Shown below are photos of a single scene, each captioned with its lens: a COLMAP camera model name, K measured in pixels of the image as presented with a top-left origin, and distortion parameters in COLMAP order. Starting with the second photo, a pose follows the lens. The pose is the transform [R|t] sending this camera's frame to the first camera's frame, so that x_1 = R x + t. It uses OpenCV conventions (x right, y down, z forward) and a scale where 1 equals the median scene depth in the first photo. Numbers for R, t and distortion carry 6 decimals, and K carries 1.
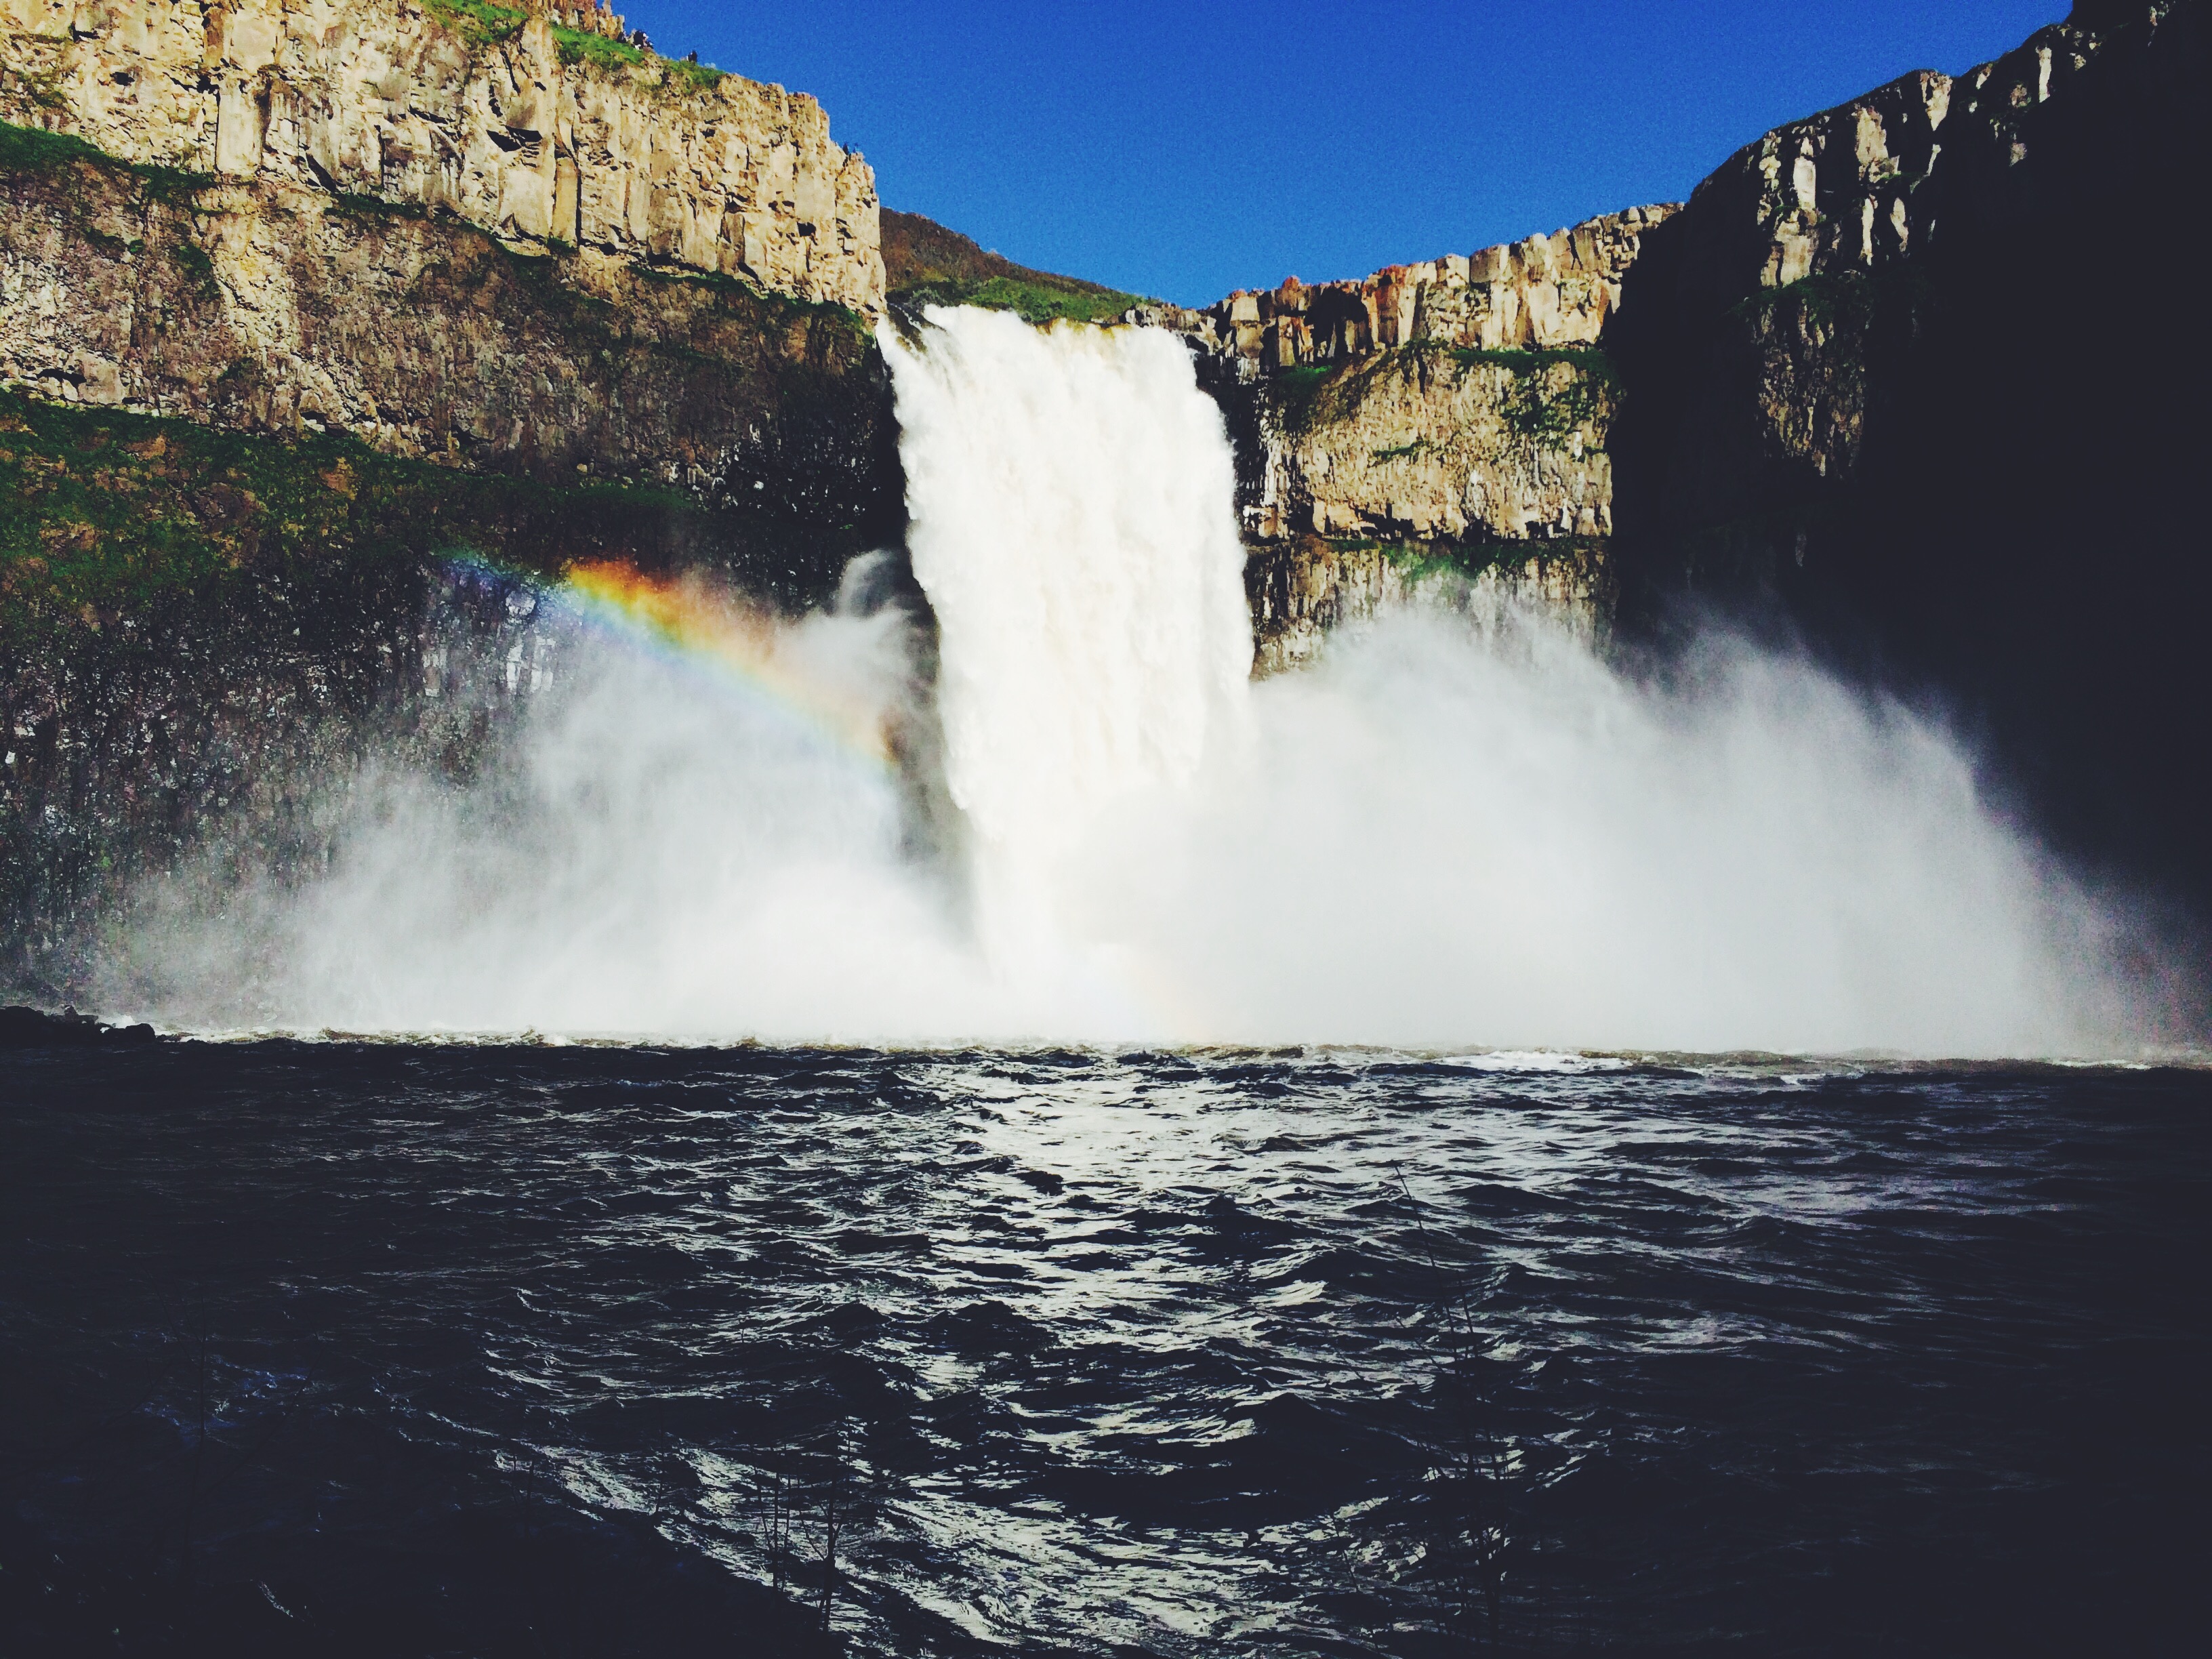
lens RADIAL K [[1926.1, 0, 1112.9], [0, 1926.1, 827.6], [0, 0, 1]] dist [0.084572, -0.079243]
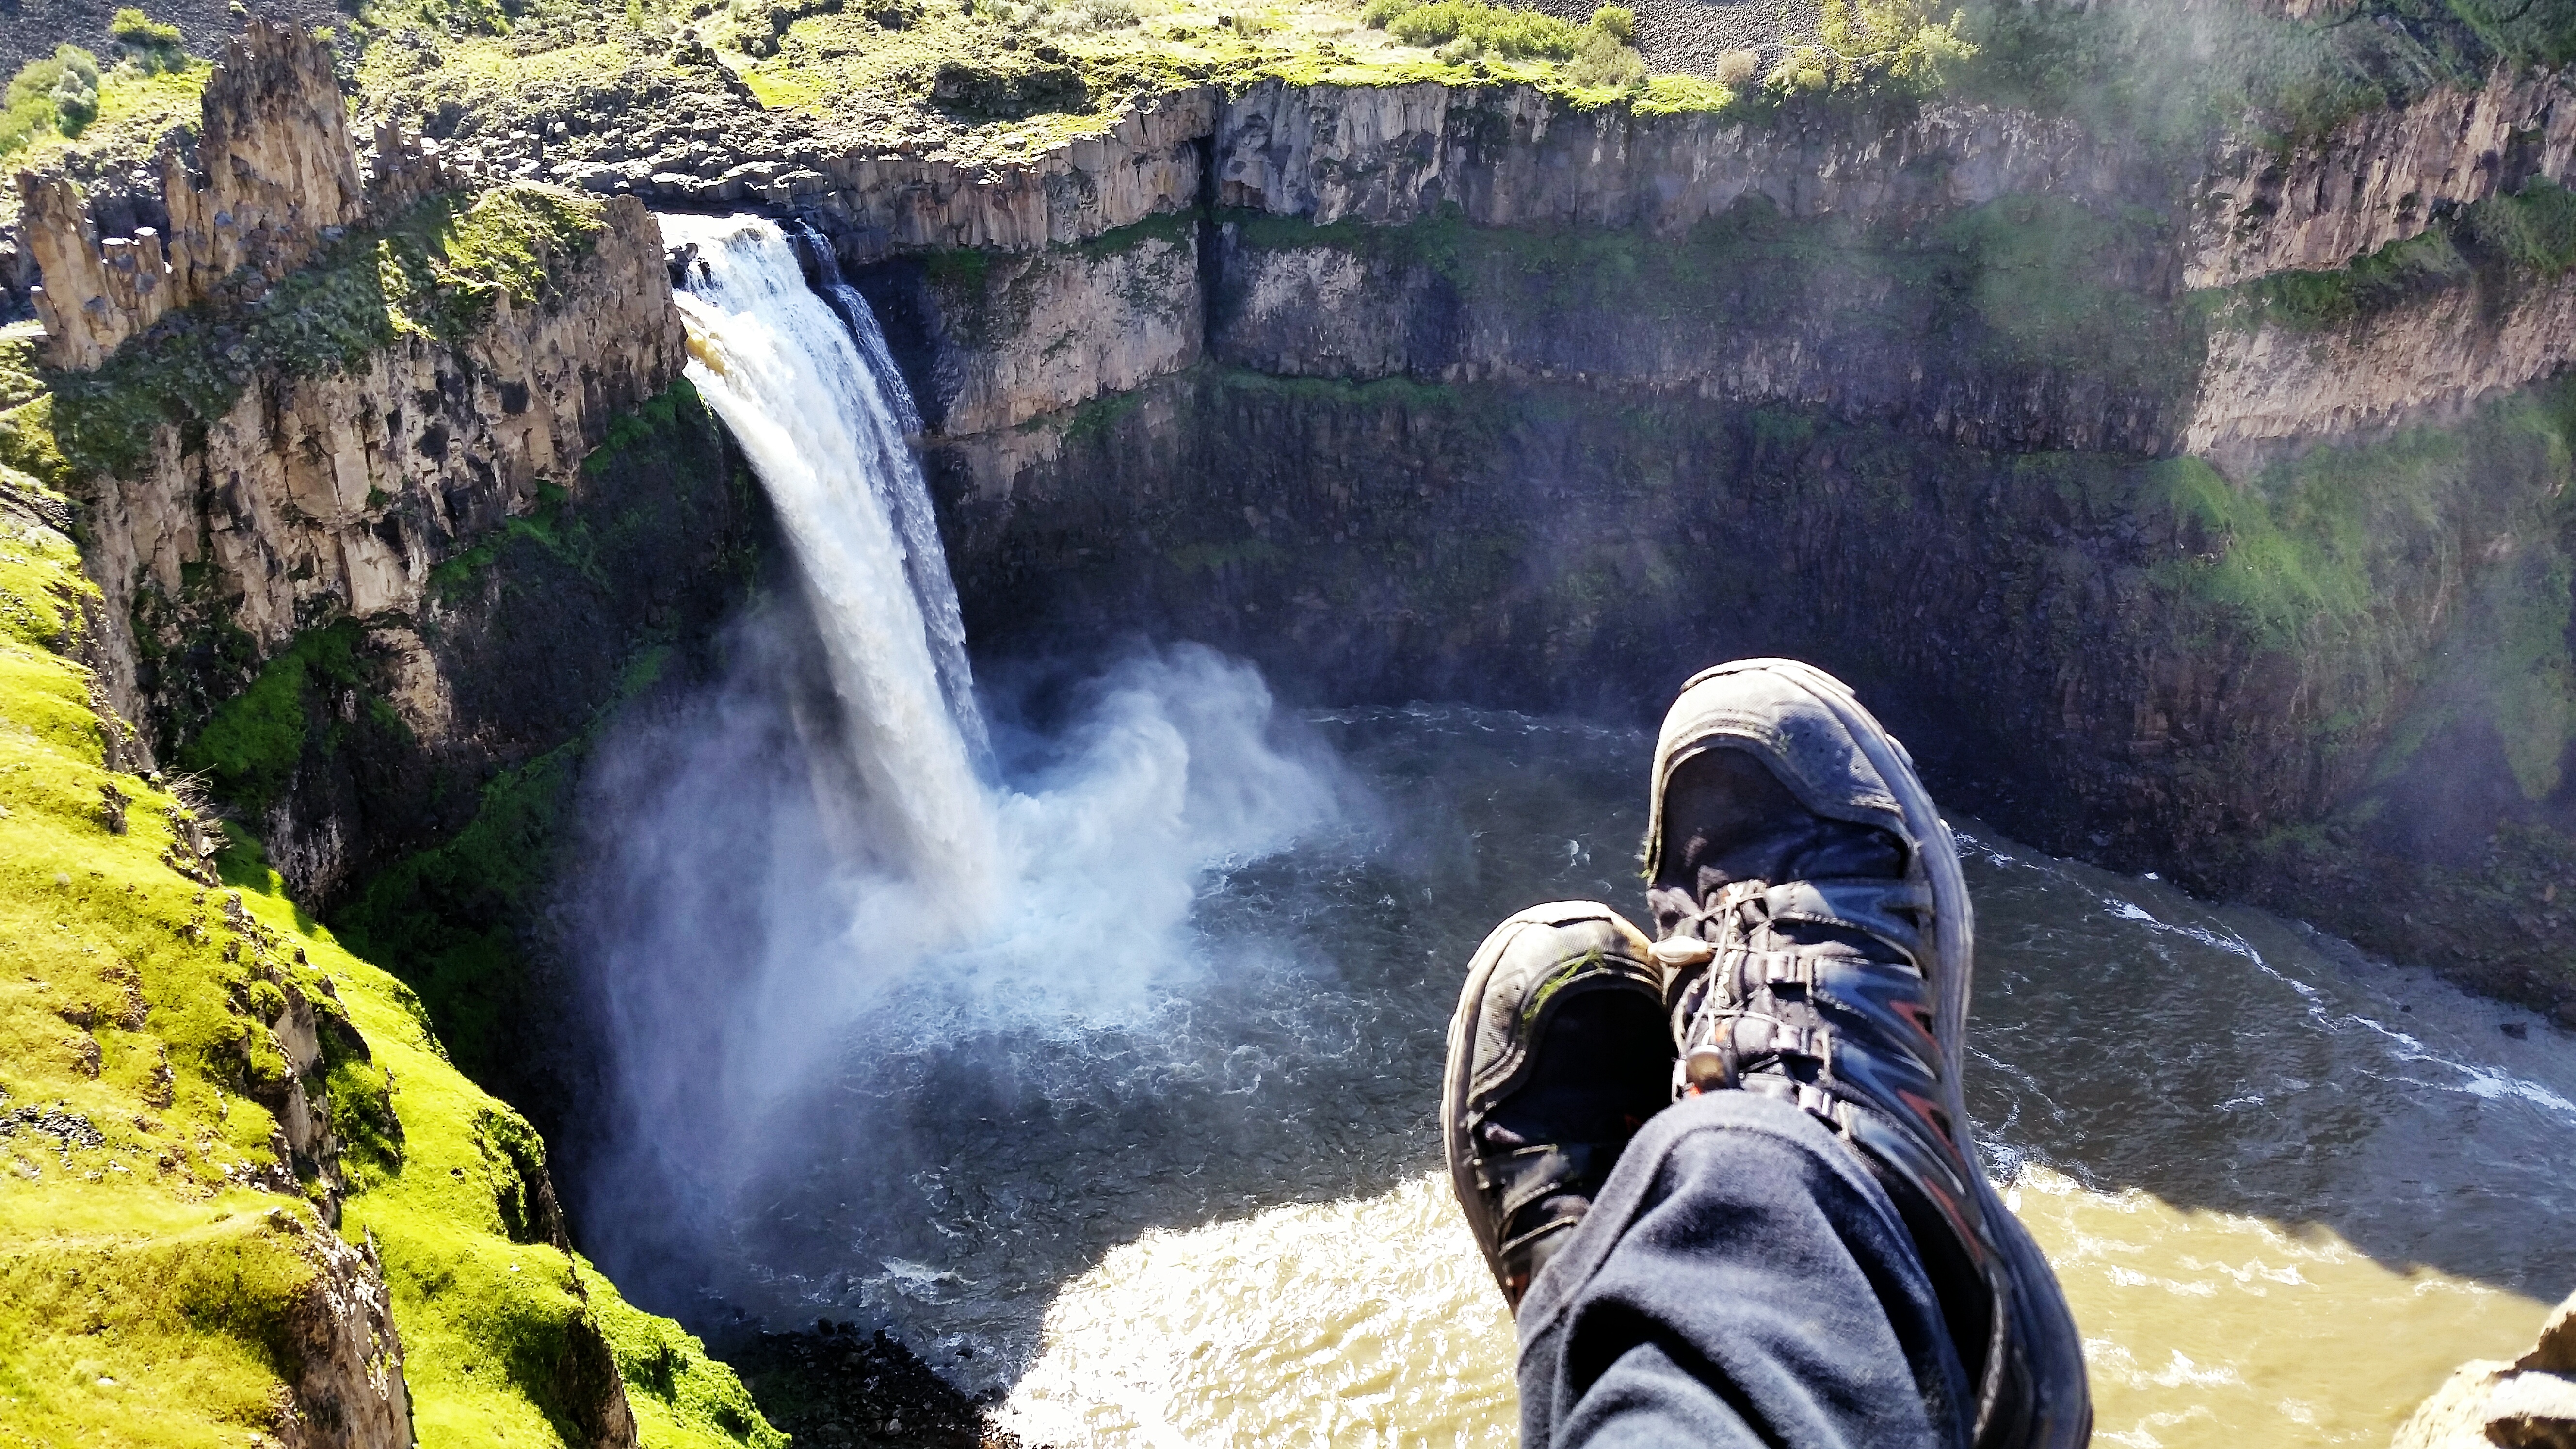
lens RADIAL K [[2166.6, 0, 1285.0], [0, 2166.6, 724.9], [0, 0, 1]] dist [0.011740, -0.010801]
pose [[0.709856, -0.350013, 0.611224, -0.750014], [-0.066165, 0.830815, 0.552602, -0.850815], [-0.701232, -0.432710, 0.566600, 0.022355]]
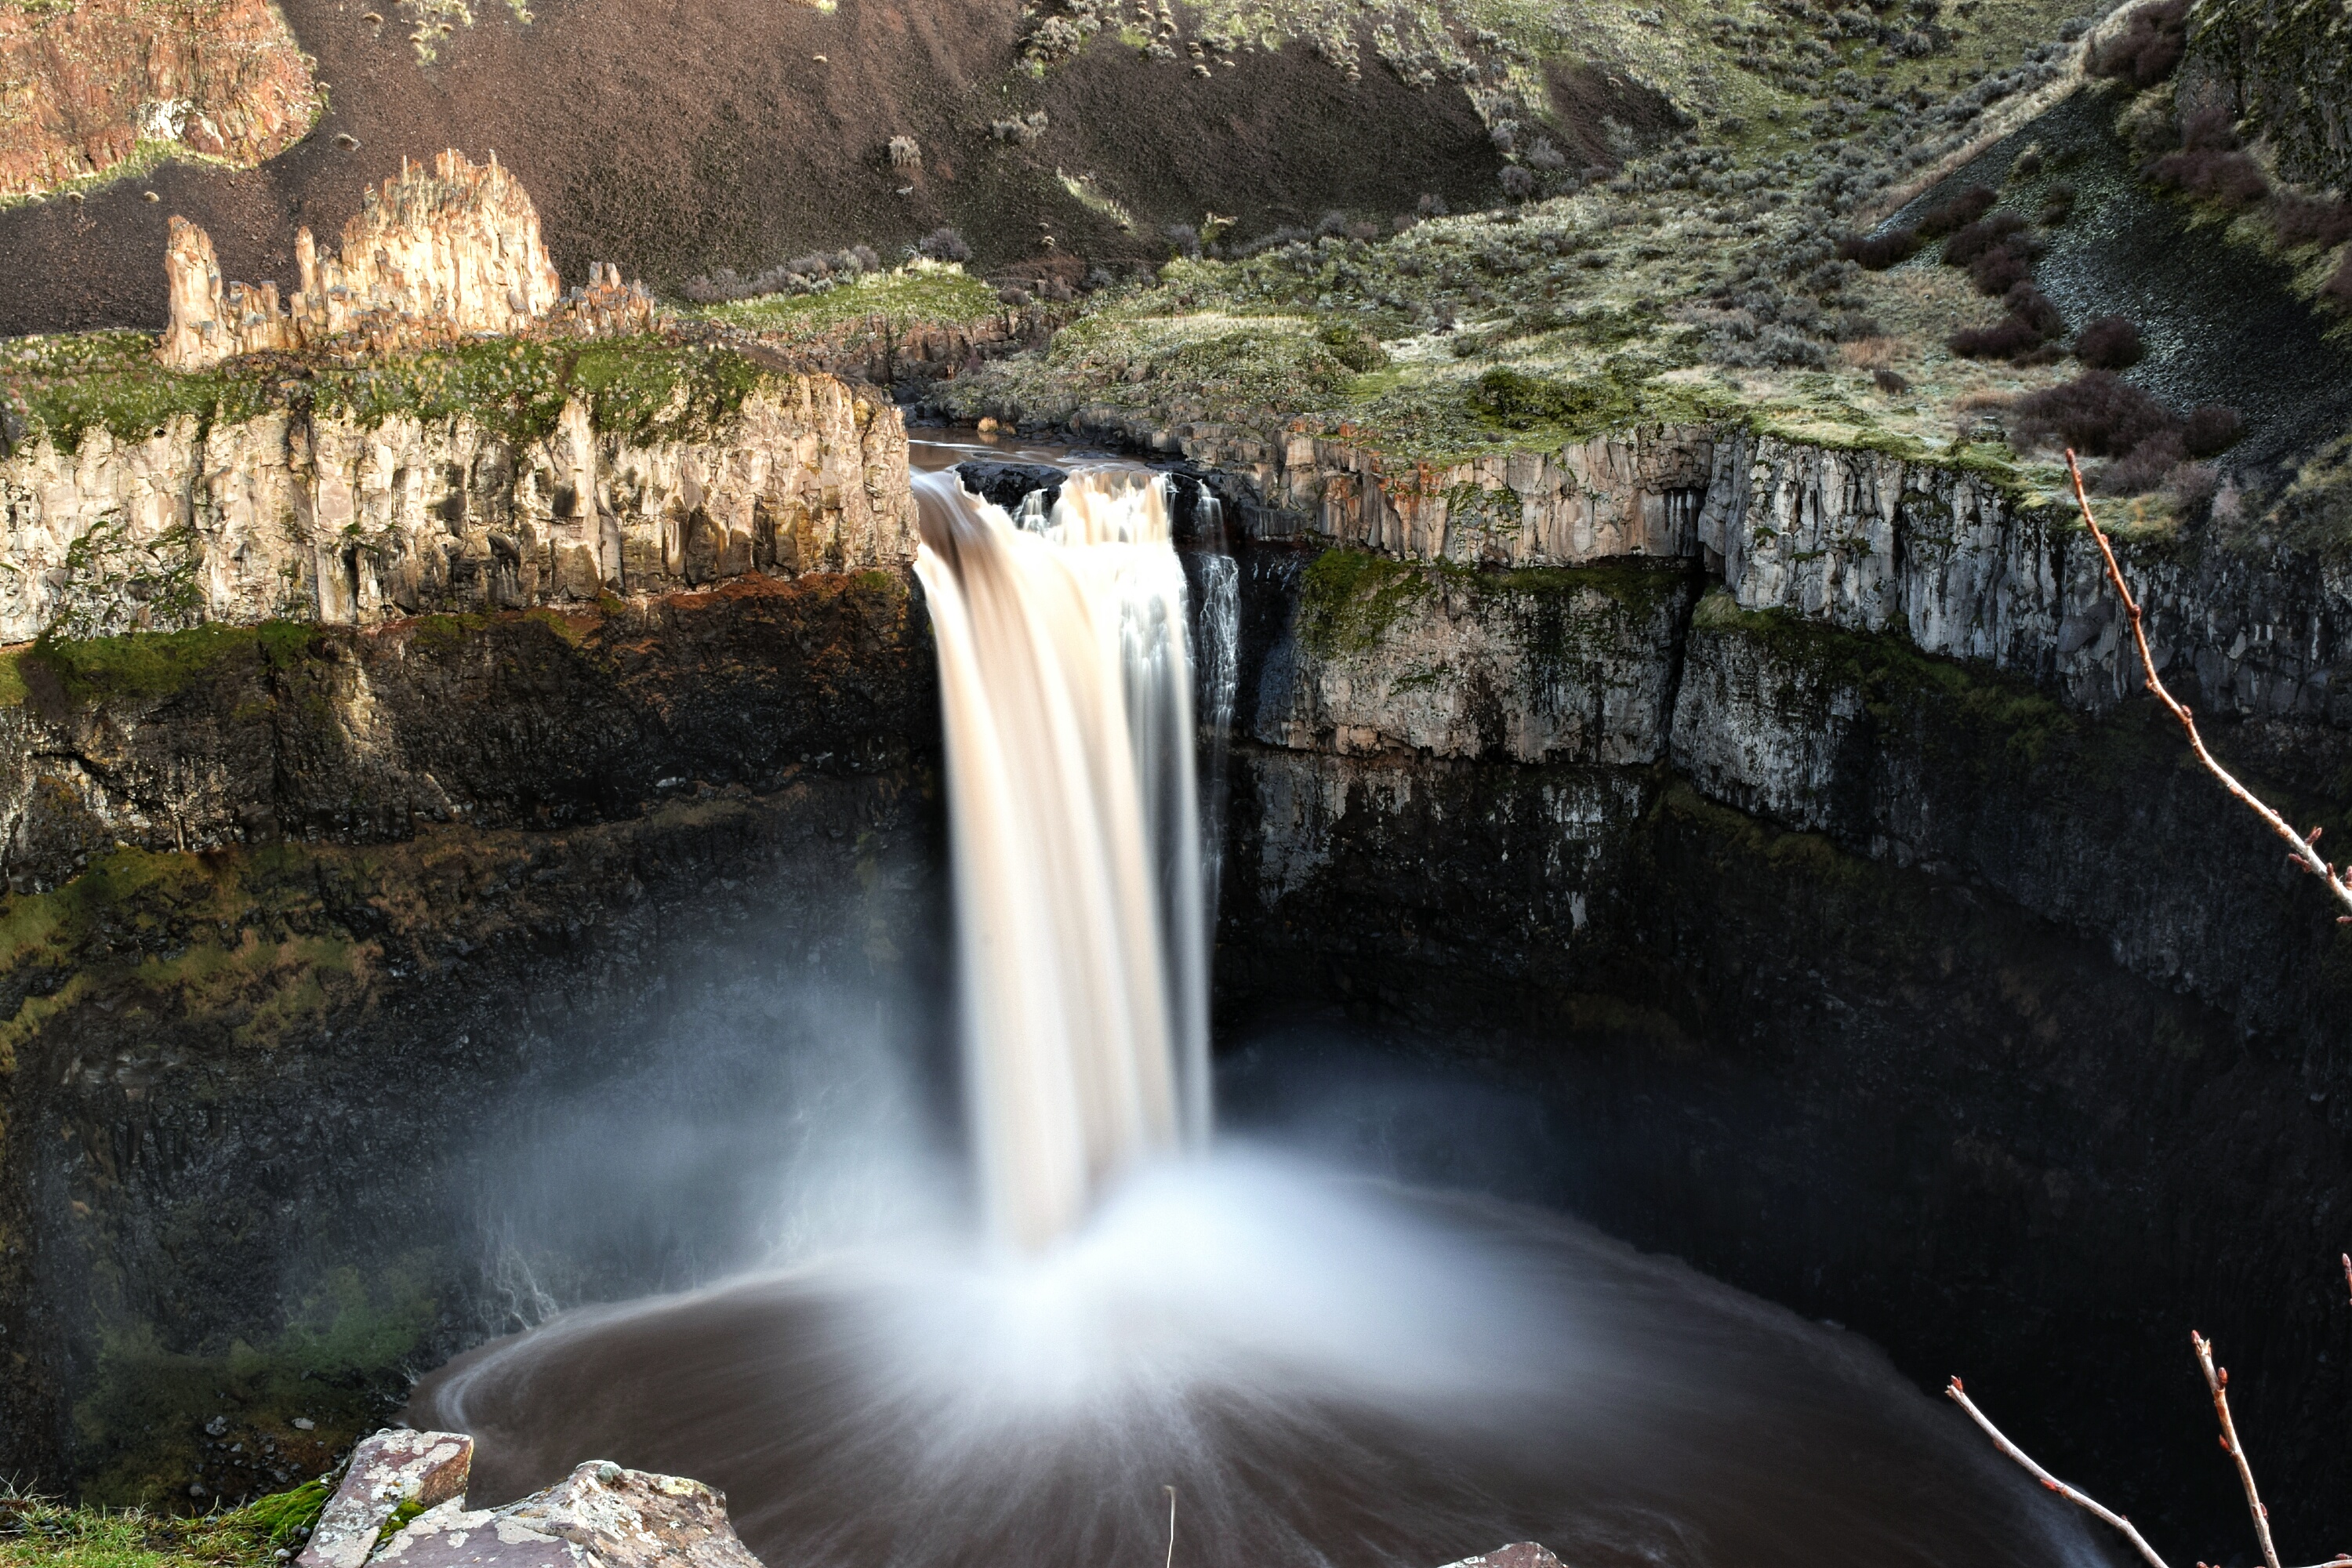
lens RADIAL K [[2984.7, 0, 1172.7], [0, 2984.7, 791.9], [0, 0, 1]] dist [-0.038443, 0.000000]
pose [[0.985232, 0.029534, -0.168658, 0.319551], [0.035241, 0.928947, 0.368531, -0.806687], [0.167559, -0.369032, 0.914188, -0.532964]]
